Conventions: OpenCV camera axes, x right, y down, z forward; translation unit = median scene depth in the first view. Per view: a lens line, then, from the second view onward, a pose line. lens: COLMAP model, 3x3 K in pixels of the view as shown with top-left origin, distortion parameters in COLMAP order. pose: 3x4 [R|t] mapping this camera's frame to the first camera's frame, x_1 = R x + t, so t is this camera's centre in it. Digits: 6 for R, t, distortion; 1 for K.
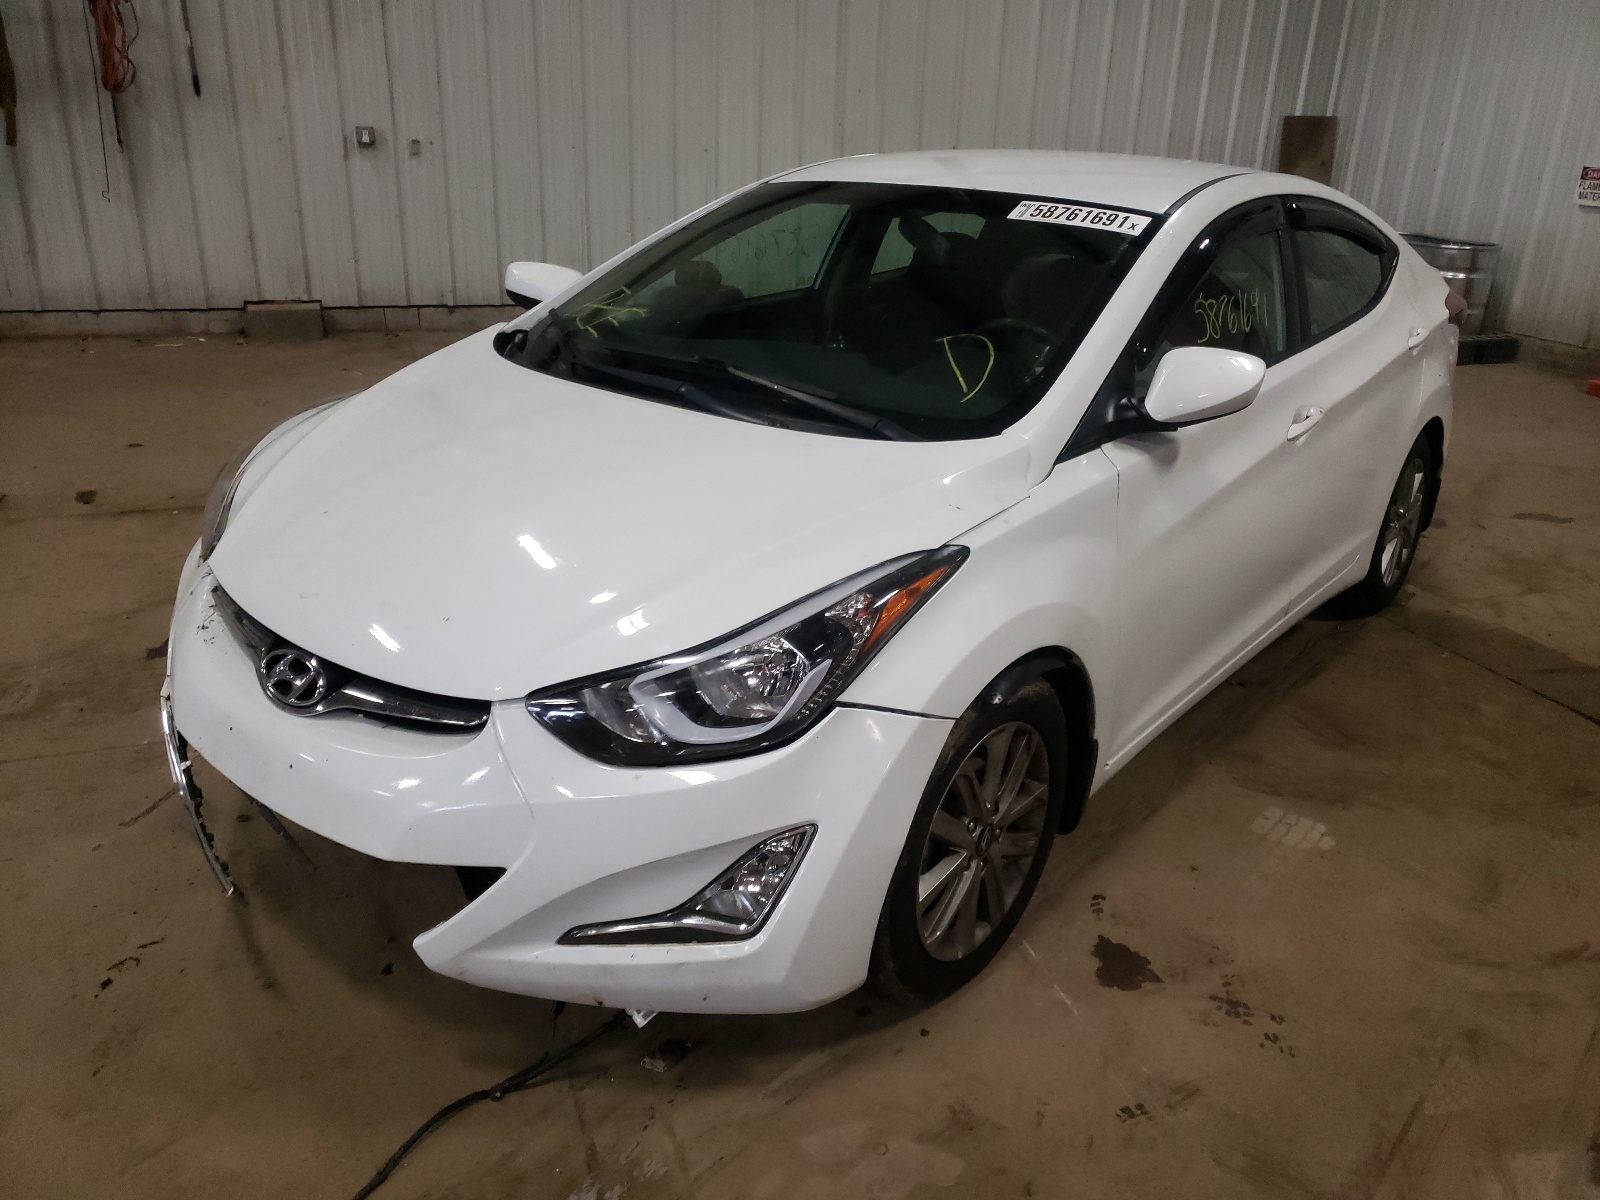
lens RADIAL K [[1200.5, 0, 800.0], [0, 1200.5, 600.0], [0, 0, 1]] dist [0.029637, -0.000441]
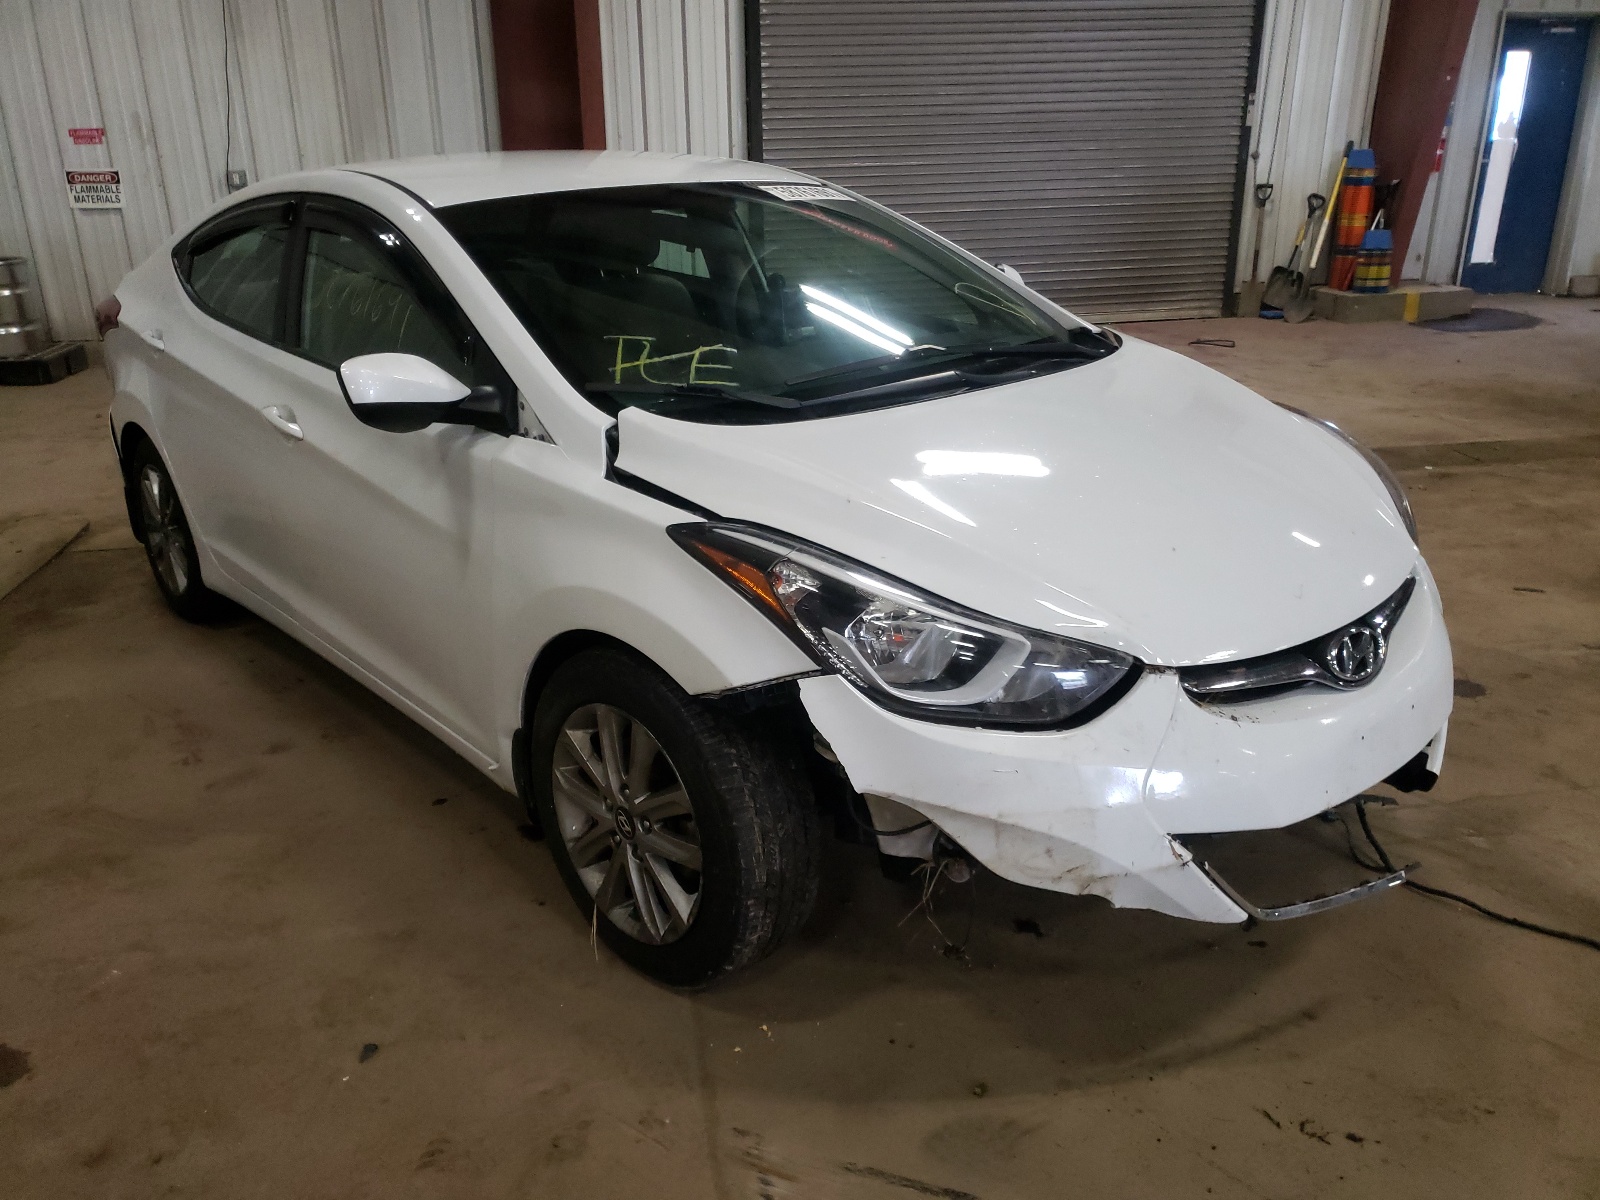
lens RADIAL K [[1212.8, 0, 791.0], [0, 1212.8, 599.8], [0, 0, 1]] dist [0.000650, -0.004210]
pose [[0.208765, -0.391101, 0.896358, -1.175640], [0.400172, 0.870471, 0.286604, -0.370867], [-0.892345, 0.298864, 0.338231, 0.899115]]
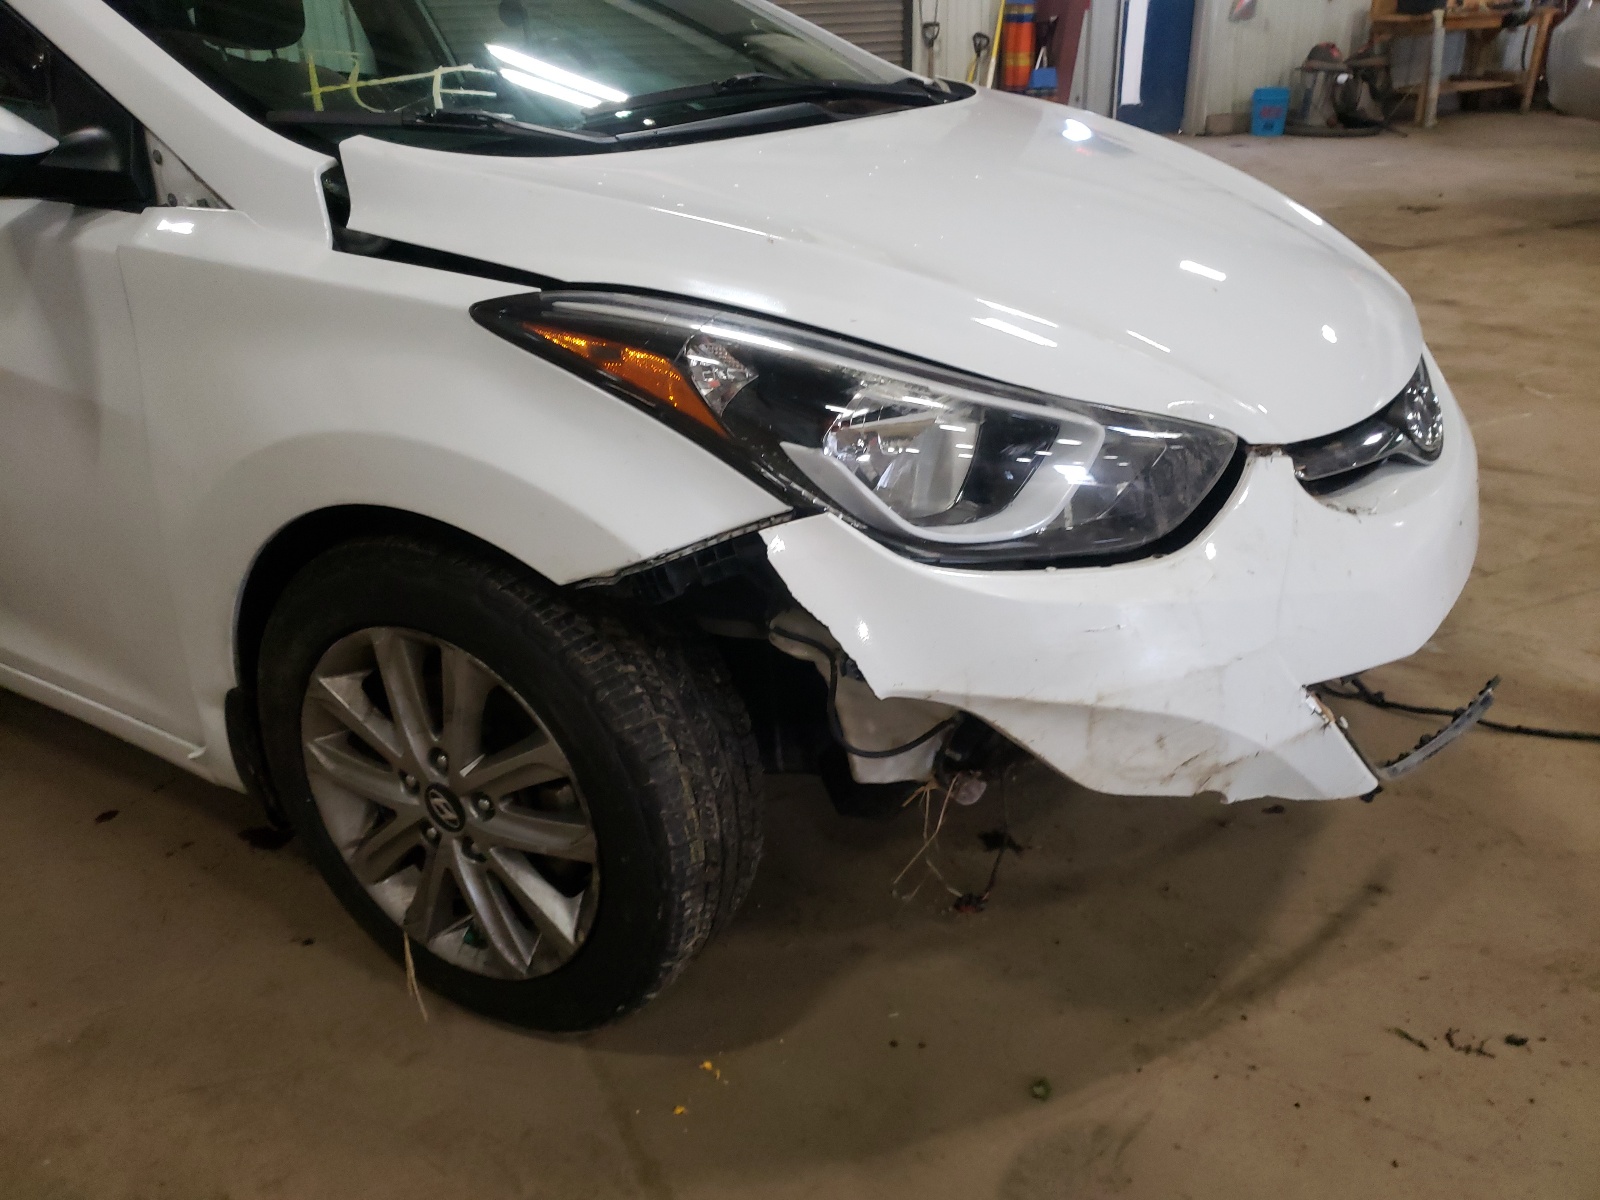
lens RADIAL K [[1222.9, 0, 800.0], [0, 1222.9, 600.0], [0, 0, 1]] dist [-0.000108, 0.004546]
pose [[-0.086548, -0.467776, 0.879599, -0.934100], [0.407319, 0.789131, 0.459743, -0.291890], [-0.909176, 0.398067, 0.122236, 1.102993]]
